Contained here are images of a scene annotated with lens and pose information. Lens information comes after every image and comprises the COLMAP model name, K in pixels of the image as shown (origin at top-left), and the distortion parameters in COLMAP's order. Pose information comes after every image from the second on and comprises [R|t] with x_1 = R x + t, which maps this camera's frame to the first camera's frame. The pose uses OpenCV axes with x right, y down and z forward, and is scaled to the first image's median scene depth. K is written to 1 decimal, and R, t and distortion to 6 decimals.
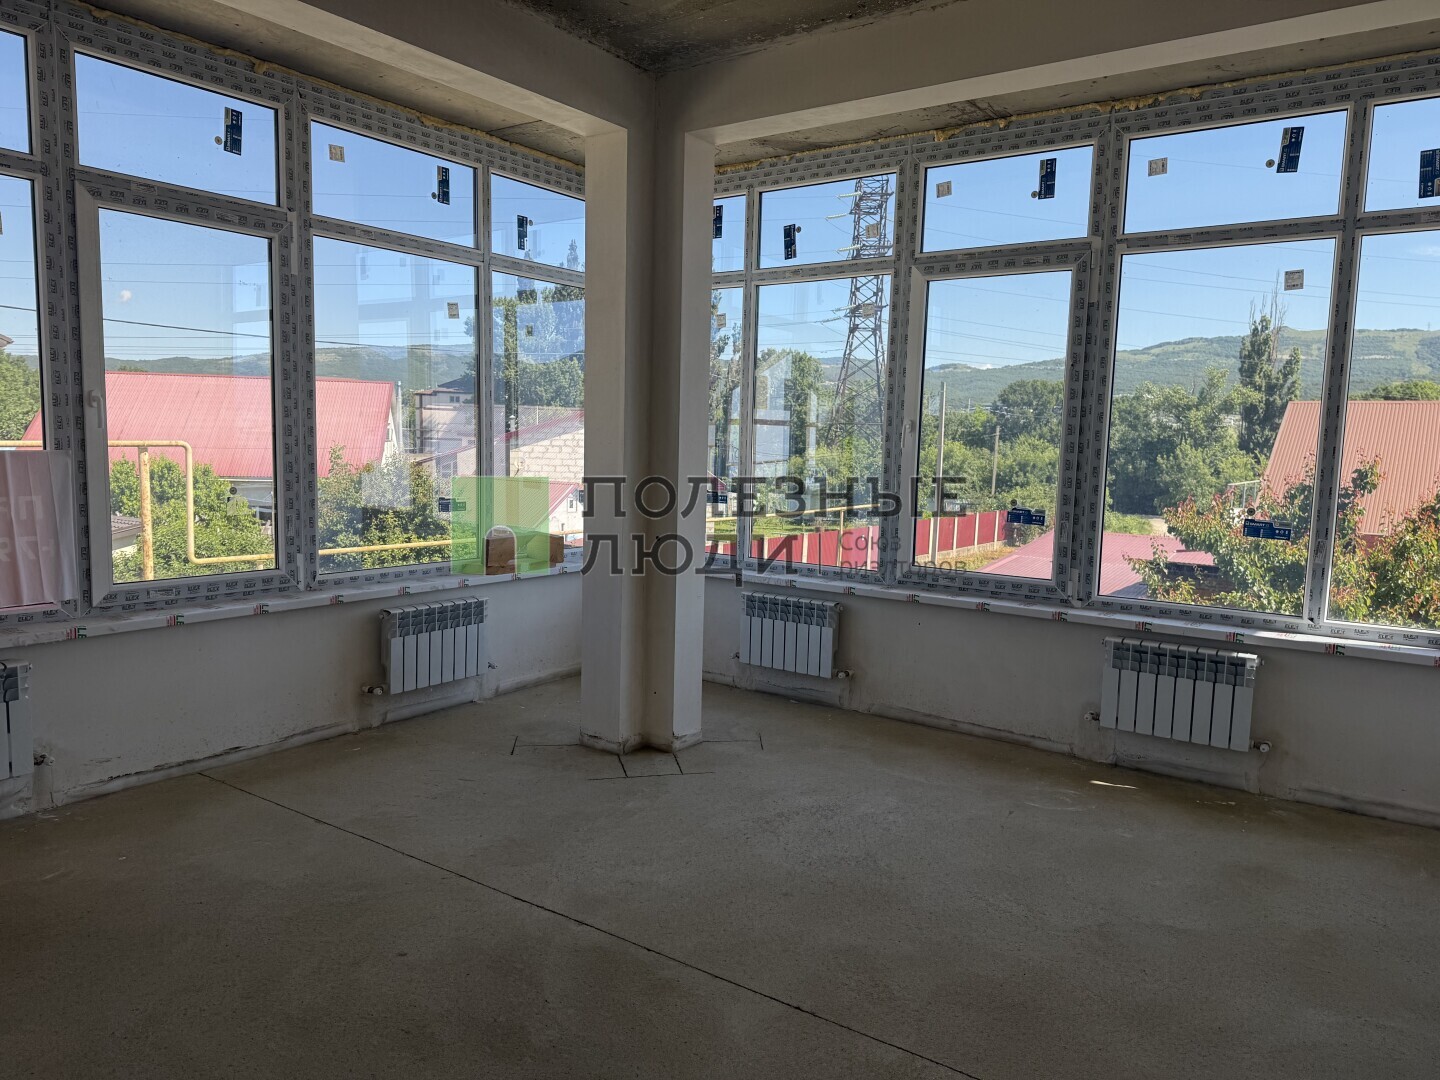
lens RADIAL K [[1018.2, 0, 718.6], [0, 1018.2, 546.8], [0, 0, 1]] dist [0.110513, -0.160195]
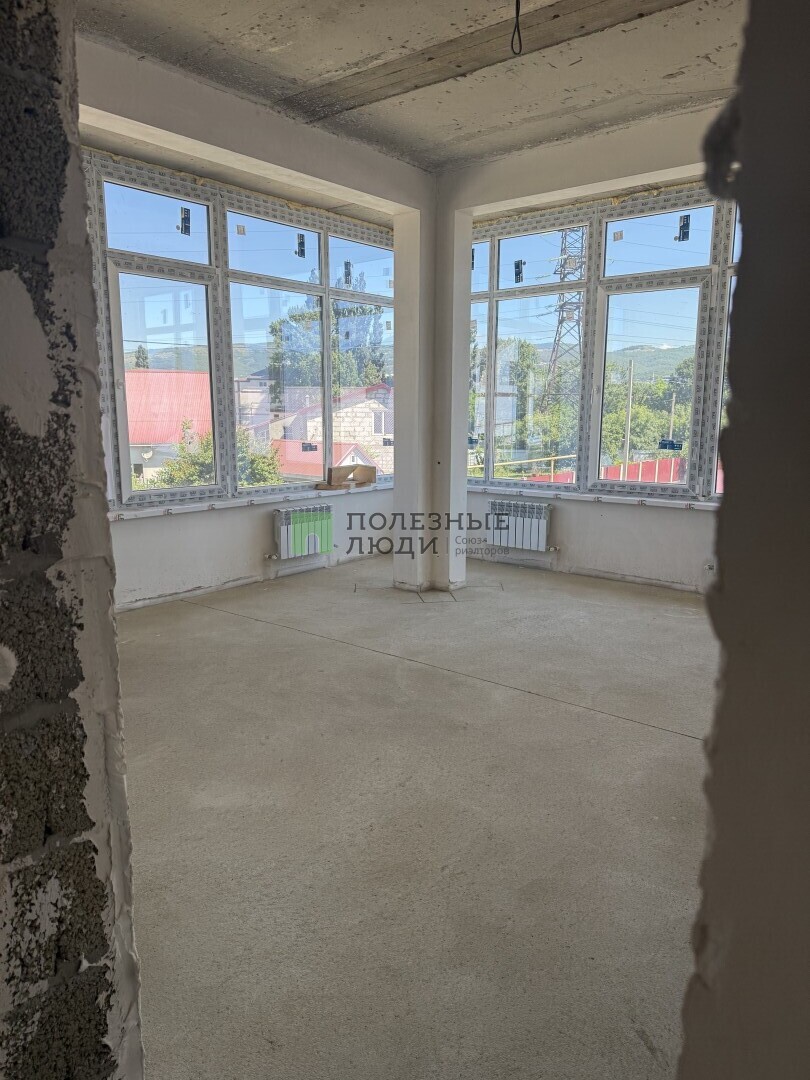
lens RADIAL K [[760.9, 0, 405.0], [0, 760.9, 540.0], [0, 0, 1]] dist [0.172161, -0.351326]
pose [[0.997460, -0.011090, -0.070357, -0.027109], [0.015459, 0.997965, 0.061856, 0.036936], [0.069528, -0.062787, 0.995602, -0.228470]]
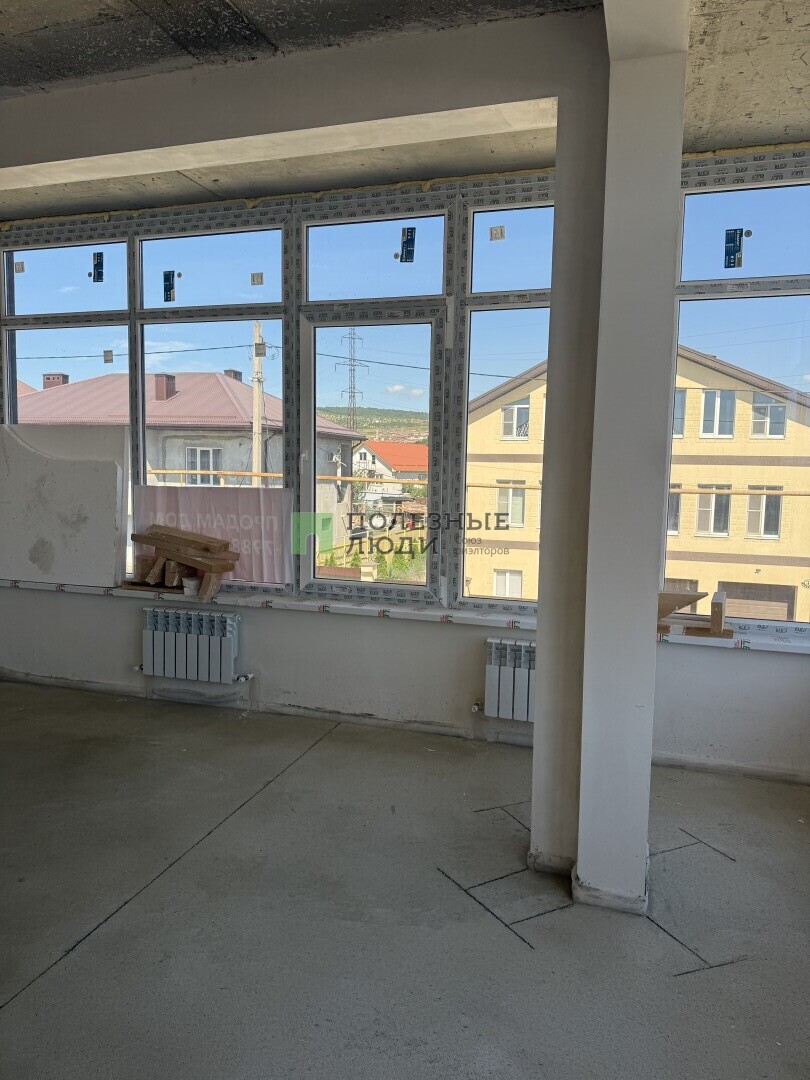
lens RADIAL K [[763.6, 0, 406.0], [0, 763.6, 535.4], [0, 0, 1]] dist [0.110513, -0.160195]
pose [[0.301619, 0.074876, -0.950484, 0.417211], [-0.111965, 0.992795, 0.042679, -0.072324], [0.946831, 0.093548, 0.307830, 0.646925]]
